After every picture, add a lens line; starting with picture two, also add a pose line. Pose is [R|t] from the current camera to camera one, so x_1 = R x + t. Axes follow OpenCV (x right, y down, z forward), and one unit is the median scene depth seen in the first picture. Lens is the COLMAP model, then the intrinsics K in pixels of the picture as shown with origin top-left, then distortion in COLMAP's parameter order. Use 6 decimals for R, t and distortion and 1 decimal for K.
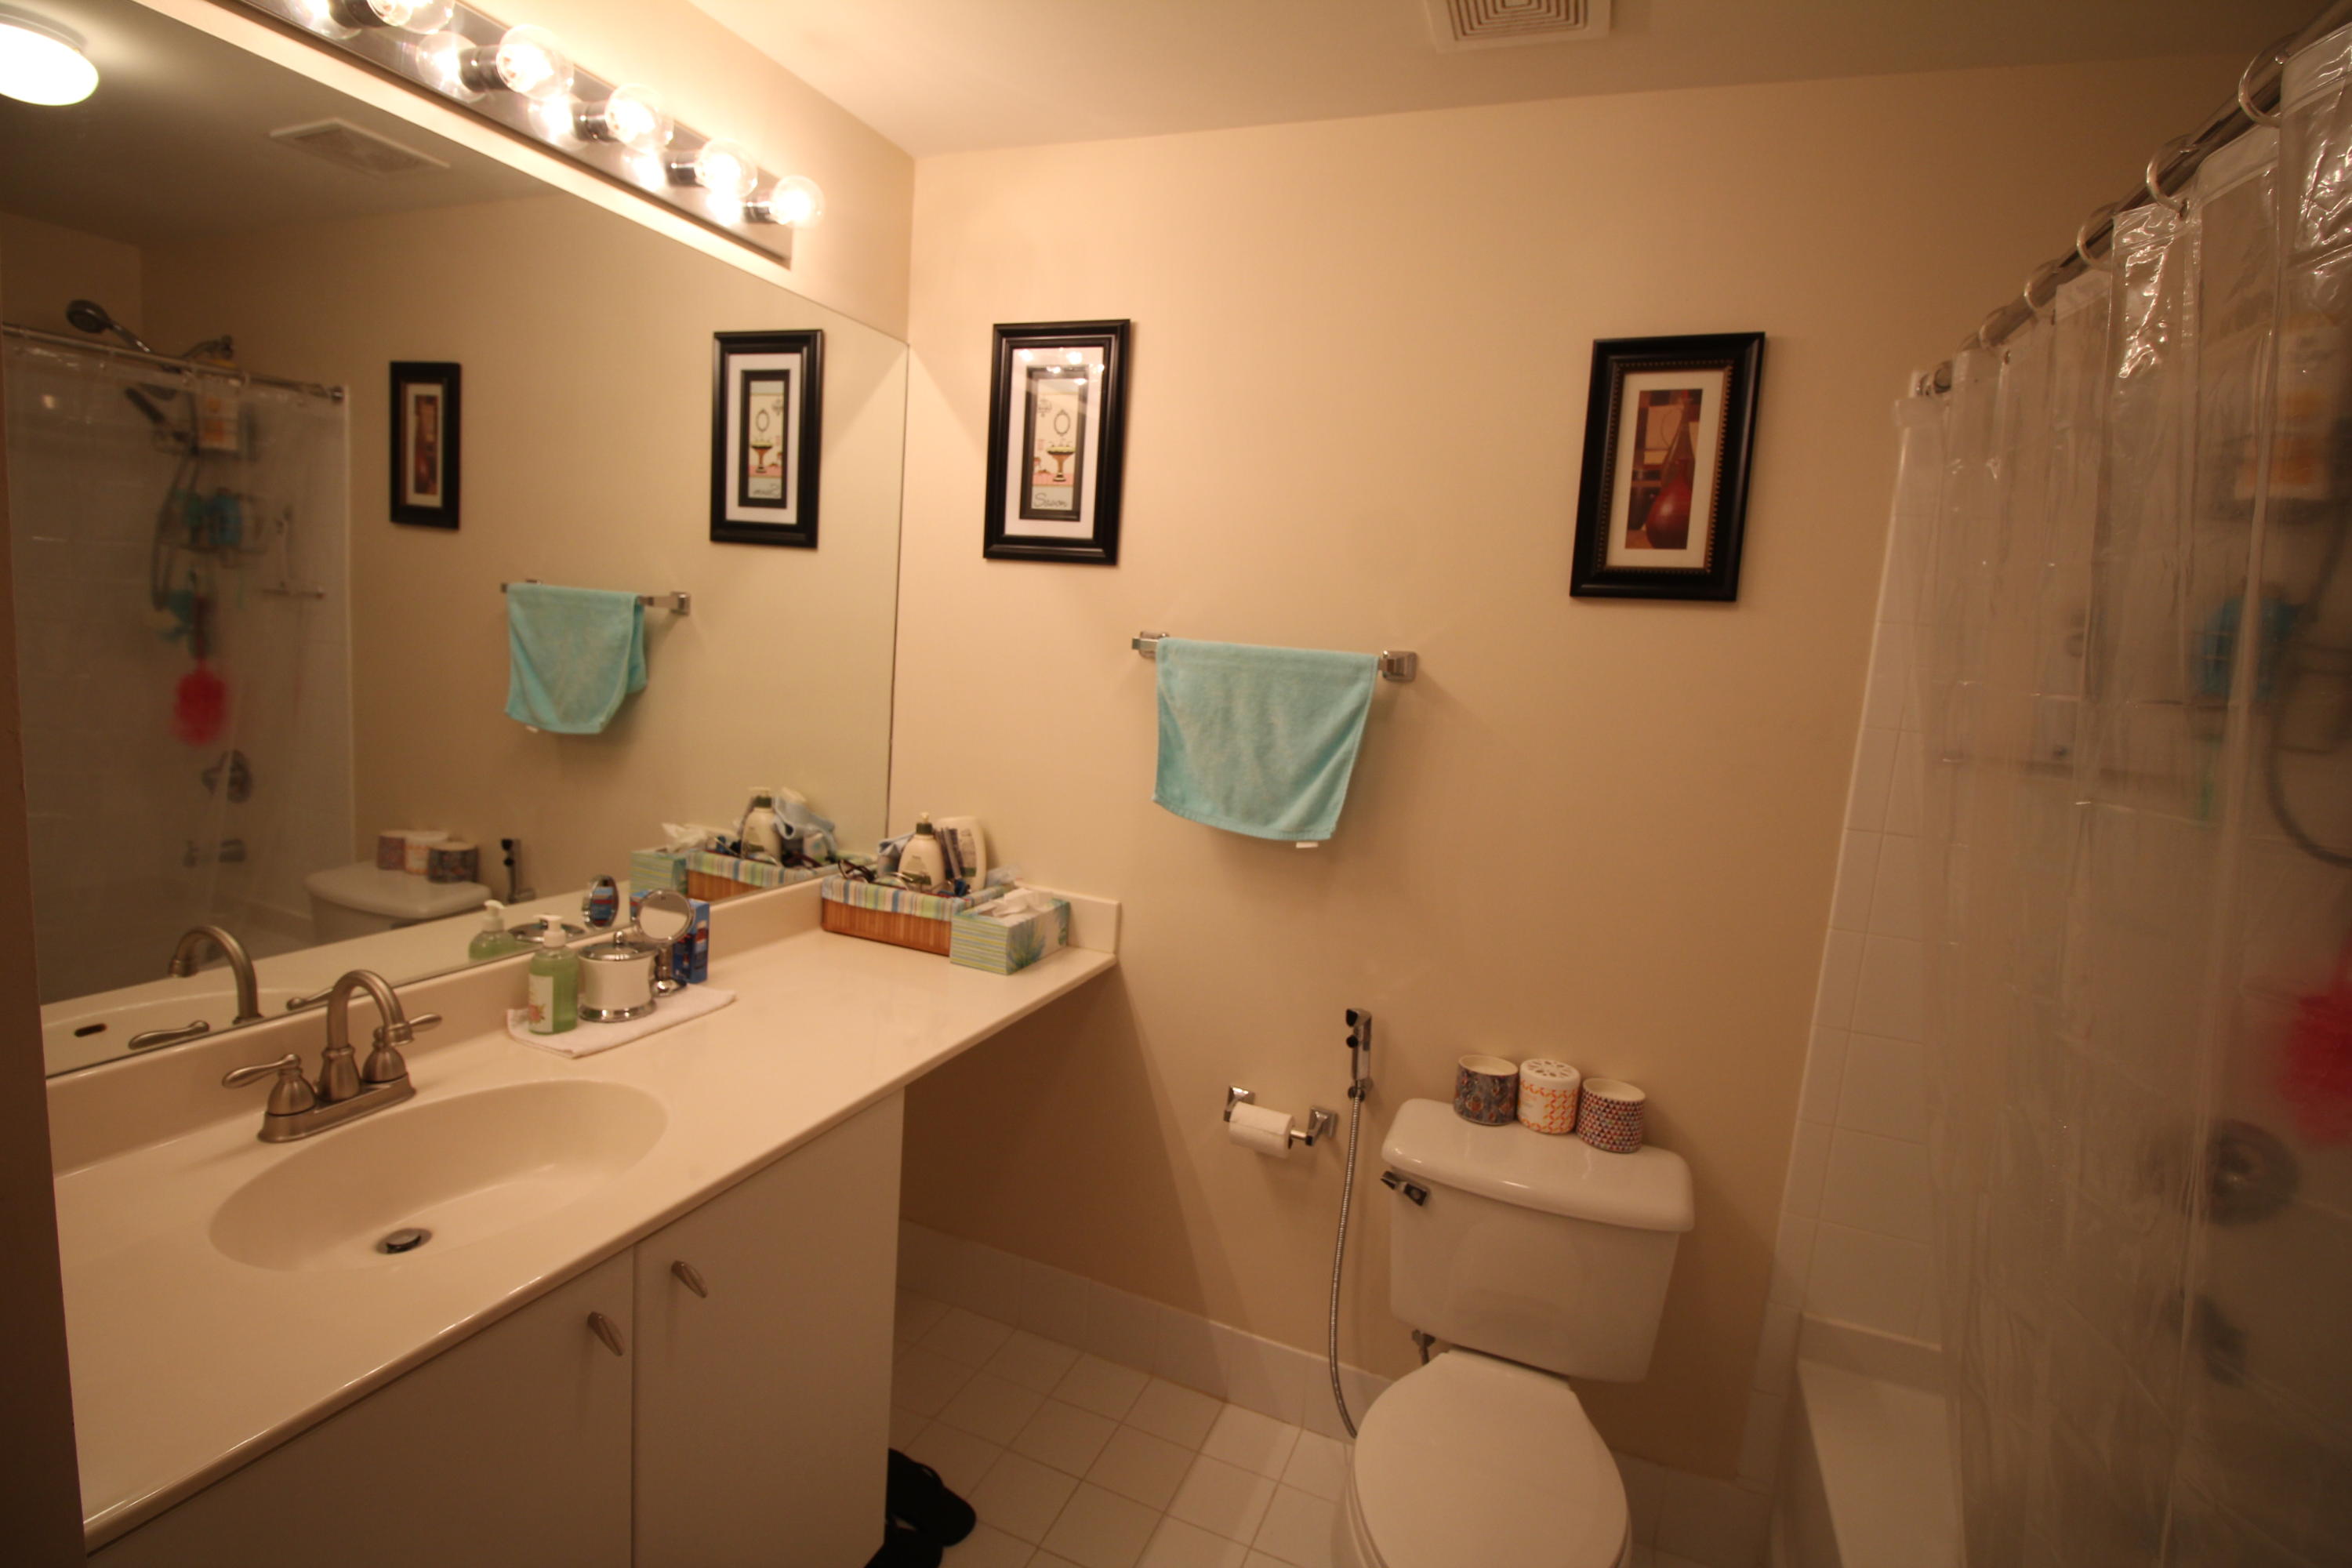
lens RADIAL K [[1077.2, 0, 1185.8], [0, 1077.2, 782.6], [0, 0, 1]] dist [0.000754, -0.016372]
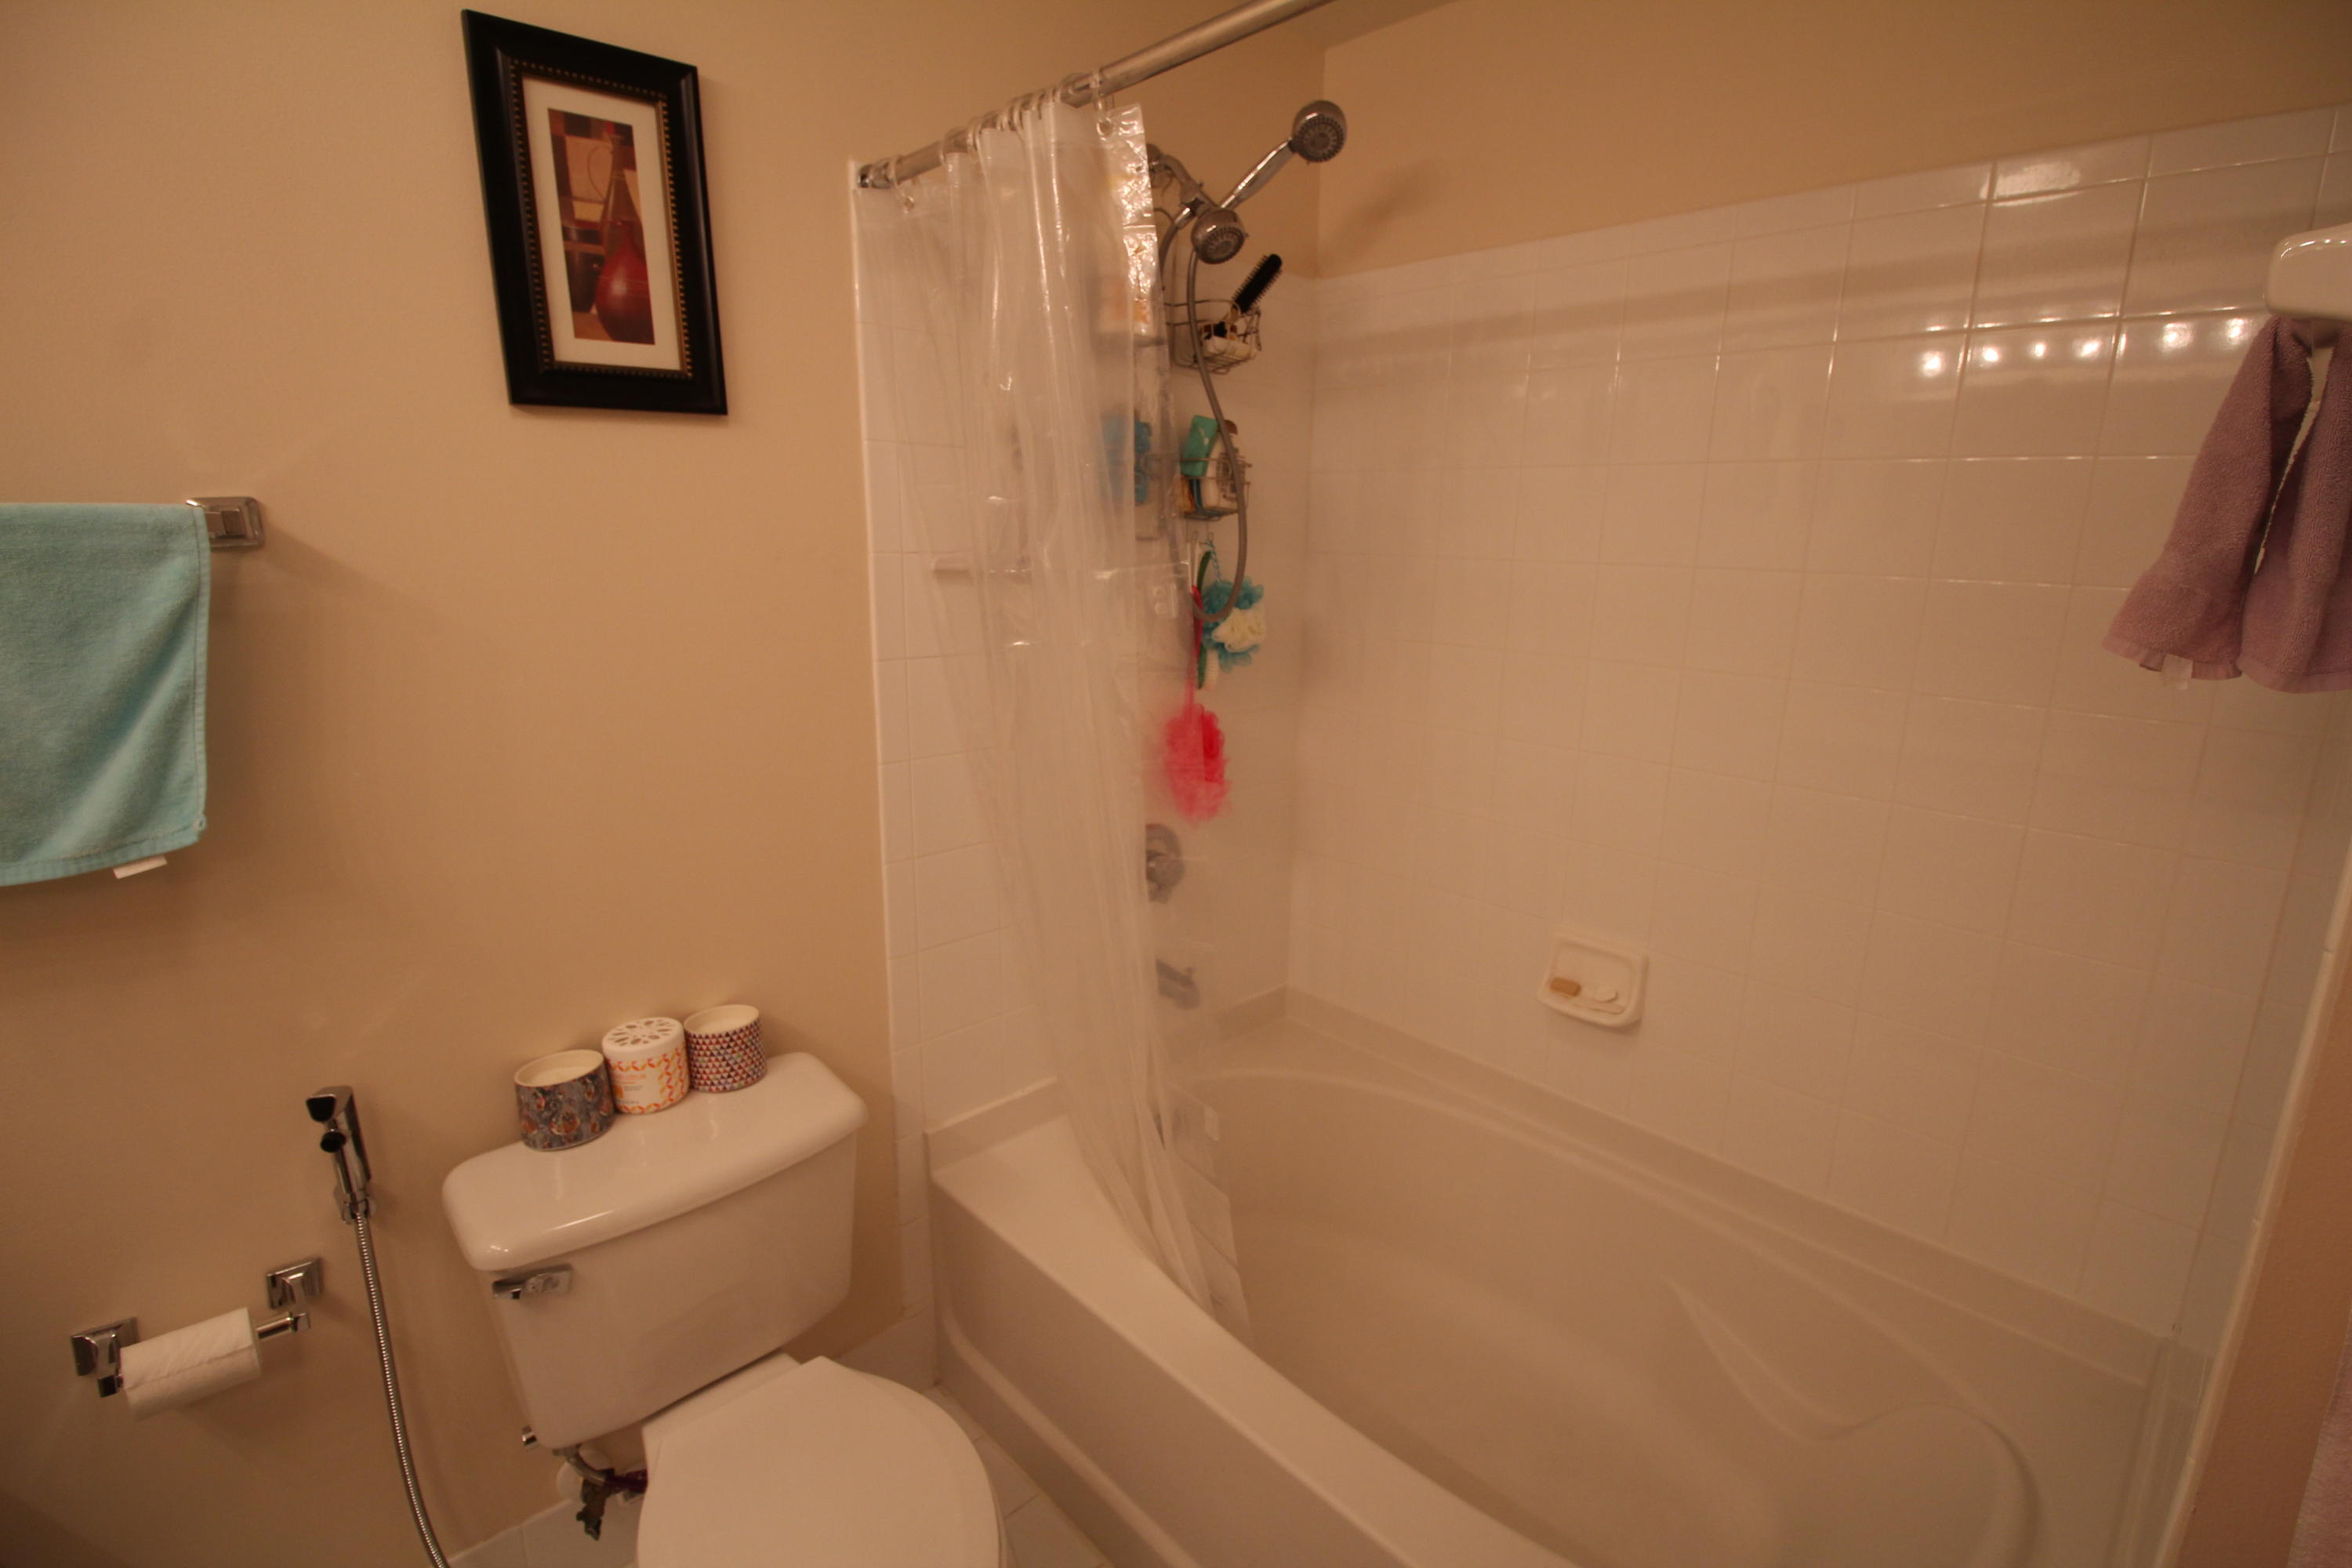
lens RADIAL K [[1077.2, 0, 1185.8], [0, 1077.2, 782.6], [0, 0, 1]] dist [0.000754, -0.016372]
pose [[0.410173, -0.269584, 0.871253, -0.134319], [0.150759, 0.962213, 0.226754, -0.027157], [-0.899461, 0.038341, 0.435317, 0.302764]]
